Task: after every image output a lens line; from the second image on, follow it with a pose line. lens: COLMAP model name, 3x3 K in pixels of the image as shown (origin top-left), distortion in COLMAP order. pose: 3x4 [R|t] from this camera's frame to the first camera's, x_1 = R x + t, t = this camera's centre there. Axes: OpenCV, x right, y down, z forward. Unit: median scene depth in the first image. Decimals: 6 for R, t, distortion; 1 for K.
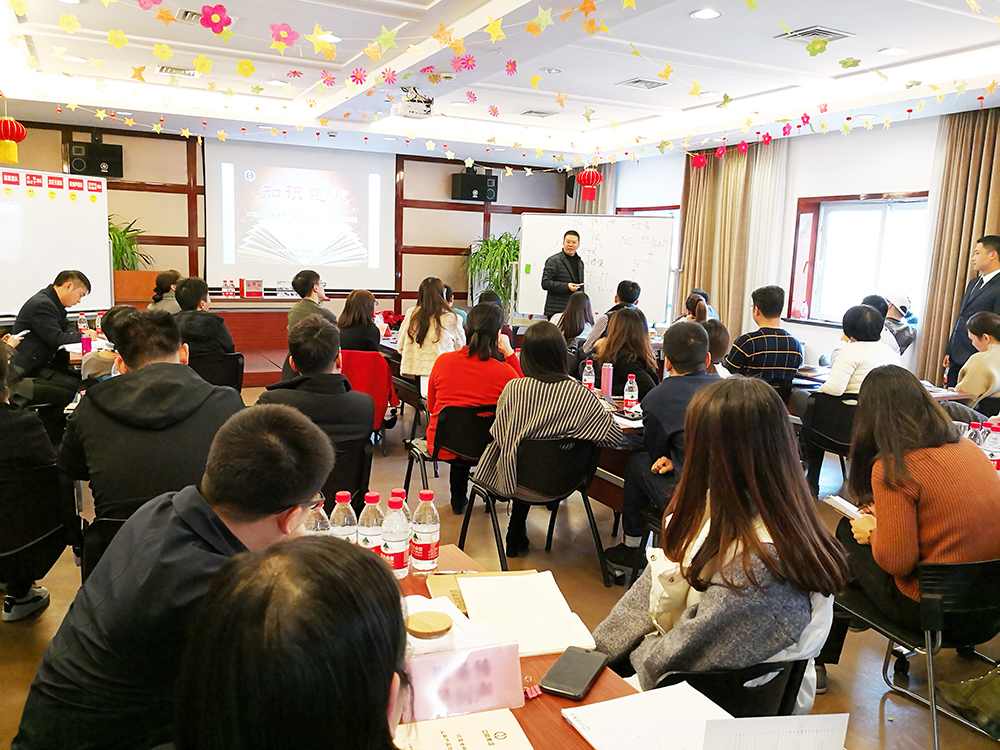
lens RADIAL K [[810.5, 0, 483.4], [0, 810.5, 373.6], [0, 0, 1]] dist [0.018565, -0.042561]
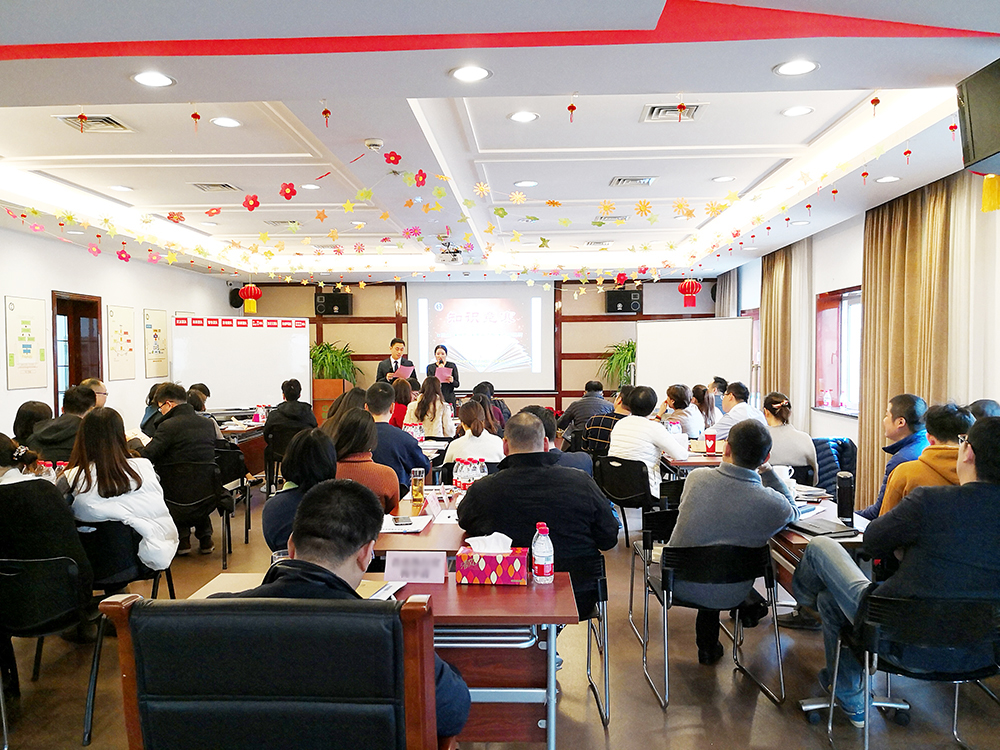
lens RADIAL K [[810.5, 0, 512.8], [0, 810.5, 401.2], [0, 0, 1]] dist [0.018565, -0.042561]
pose [[0.889613, -0.017255, -0.456390, 0.436889], [-0.029291, 0.995073, -0.094715, 0.034329], [0.455776, 0.097628, 0.884724, -0.111538]]
